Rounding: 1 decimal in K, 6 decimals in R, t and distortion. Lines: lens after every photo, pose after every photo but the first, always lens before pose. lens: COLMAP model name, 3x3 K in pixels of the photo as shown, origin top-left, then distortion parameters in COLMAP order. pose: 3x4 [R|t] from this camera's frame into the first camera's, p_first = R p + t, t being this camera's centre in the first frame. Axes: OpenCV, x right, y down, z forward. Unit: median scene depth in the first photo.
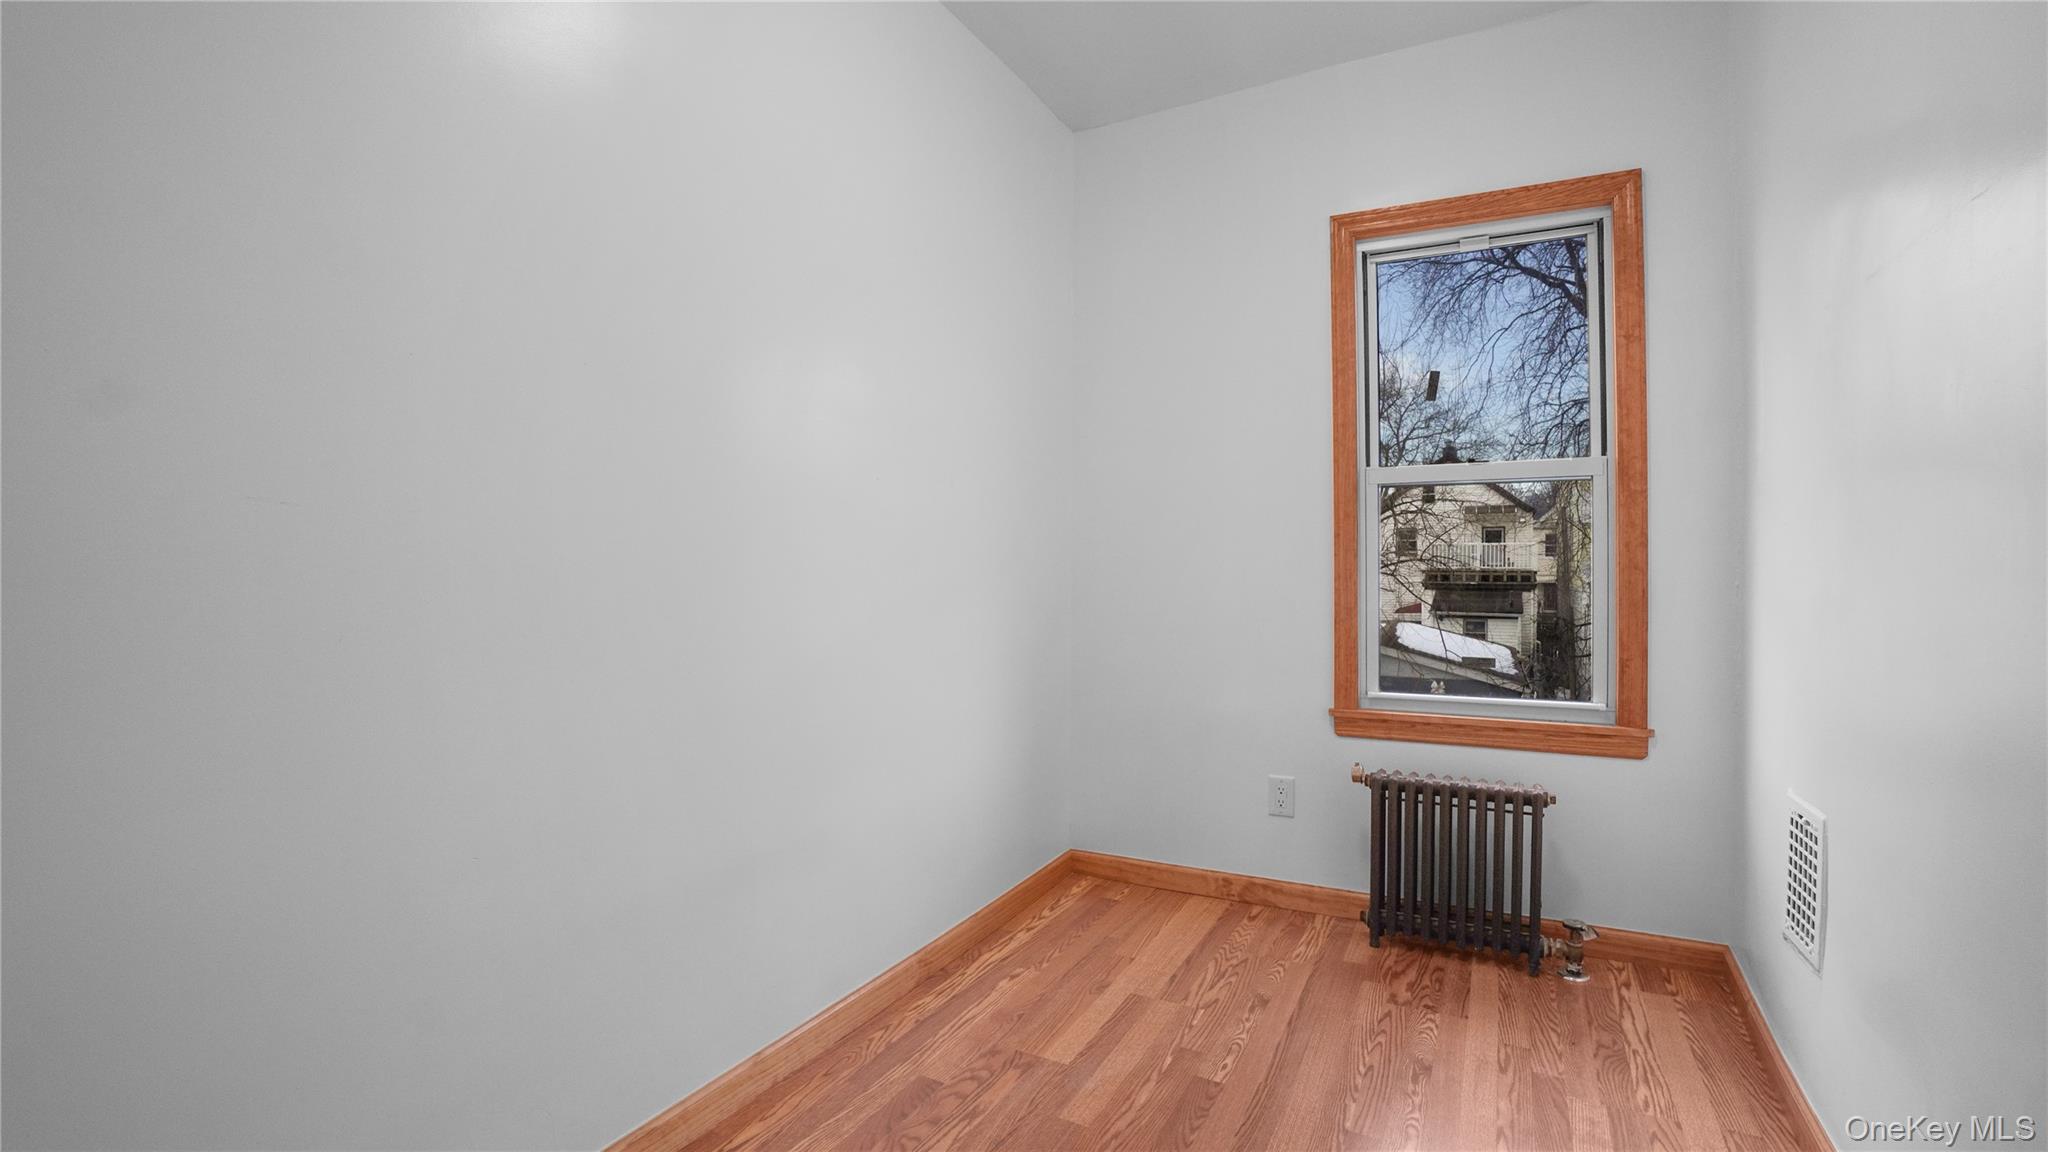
lens RADIAL K [[913.5, 0, 1018.6], [0, 913.5, 577.3], [0, 0, 1]] dist [-0.060692, 0.023157]
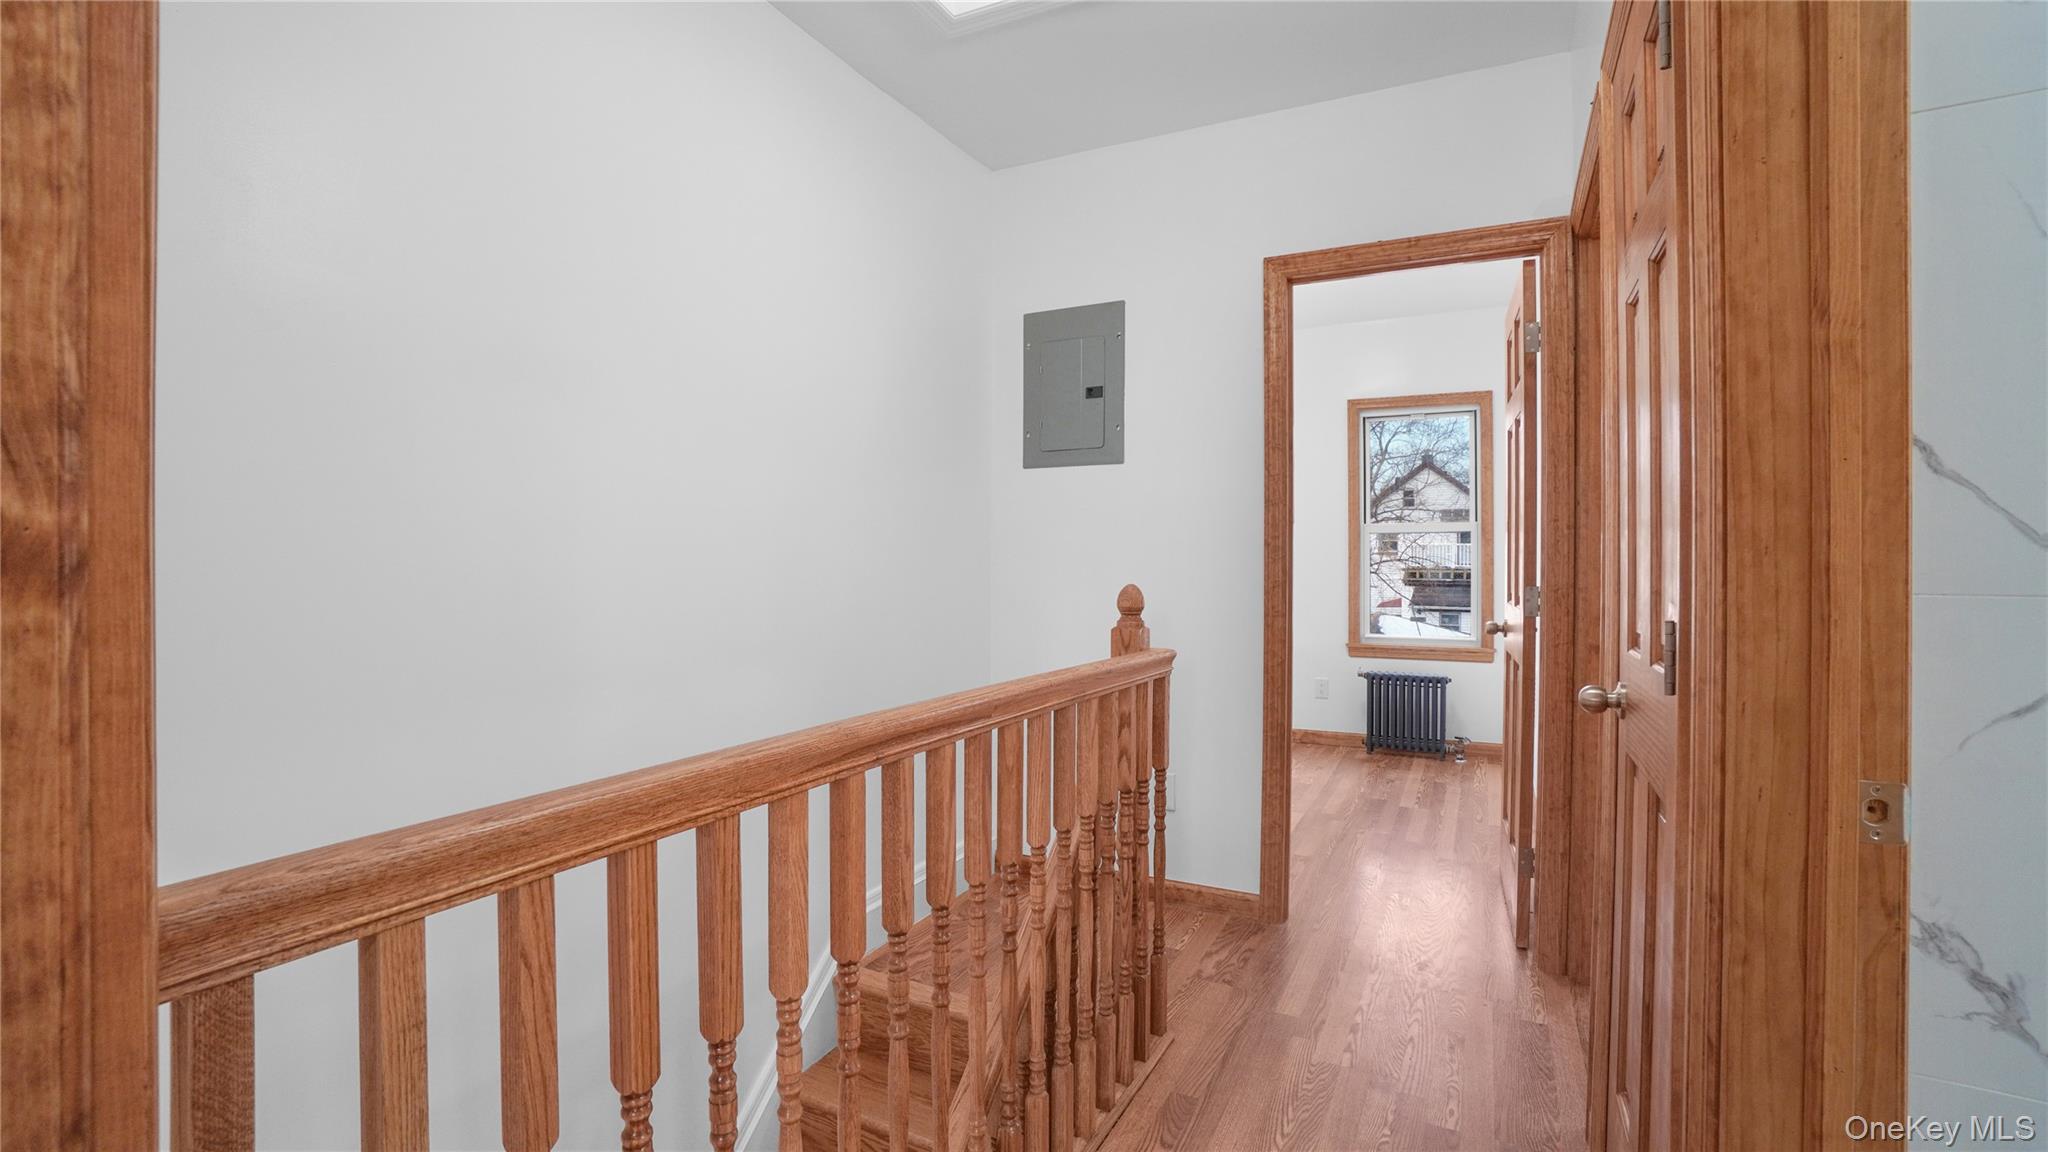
lens RADIAL K [[913.5, 0, 1018.6], [0, 913.5, 577.3], [0, 0, 1]] dist [-0.060692, 0.023157]
pose [[0.999862, 0.000116, 0.016634, -0.064681], [-0.000178, 0.999993, 0.003742, -0.001564], [-0.016633, -0.003745, 0.999855, -0.155136]]
